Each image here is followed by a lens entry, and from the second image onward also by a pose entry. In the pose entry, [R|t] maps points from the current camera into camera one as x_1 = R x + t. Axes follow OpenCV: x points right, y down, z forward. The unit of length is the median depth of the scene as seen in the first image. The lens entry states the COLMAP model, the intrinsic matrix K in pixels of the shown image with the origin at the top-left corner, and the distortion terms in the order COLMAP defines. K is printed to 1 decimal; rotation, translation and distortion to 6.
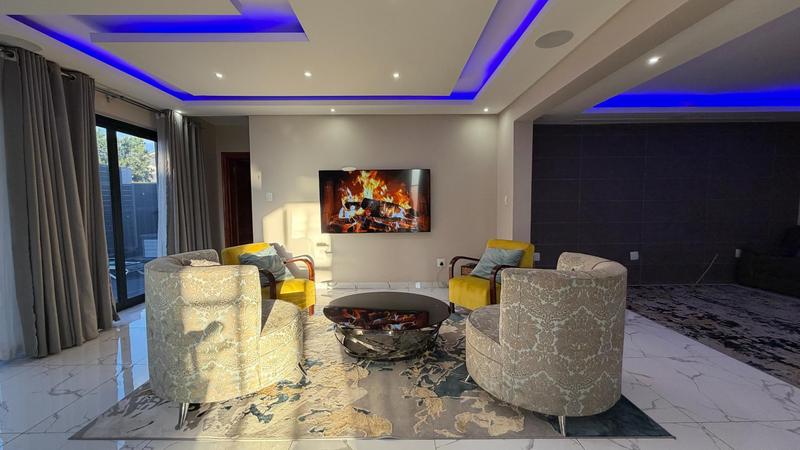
lens RADIAL K [[326.3, 0, 399.5], [0, 326.3, 224.3], [0, 0, 1]] dist [0.001104, 0.000149]
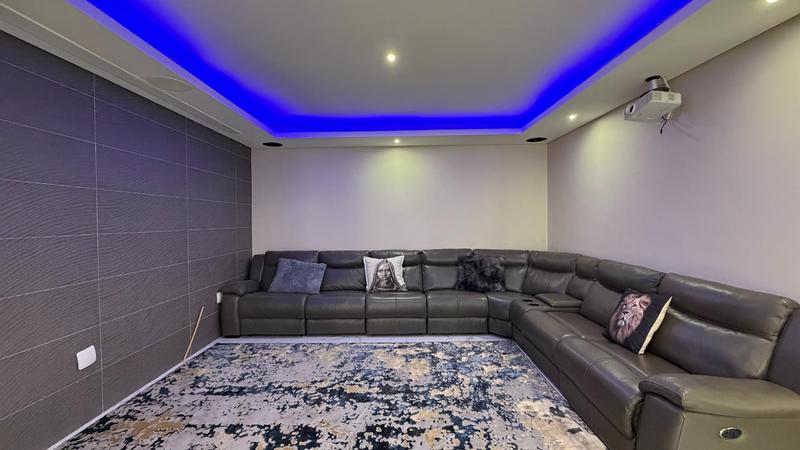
lens RADIAL K [[326.3, 0, 399.5], [0, 326.3, 223.9], [0, 0, 1]] dist [0.001104, 0.000149]
pose [[0.031820, -0.009098, 0.999452, 0.283837], [0.078143, 0.996920, 0.006587, -0.057855], [-0.996434, 0.077891, 0.032433, 0.540837]]
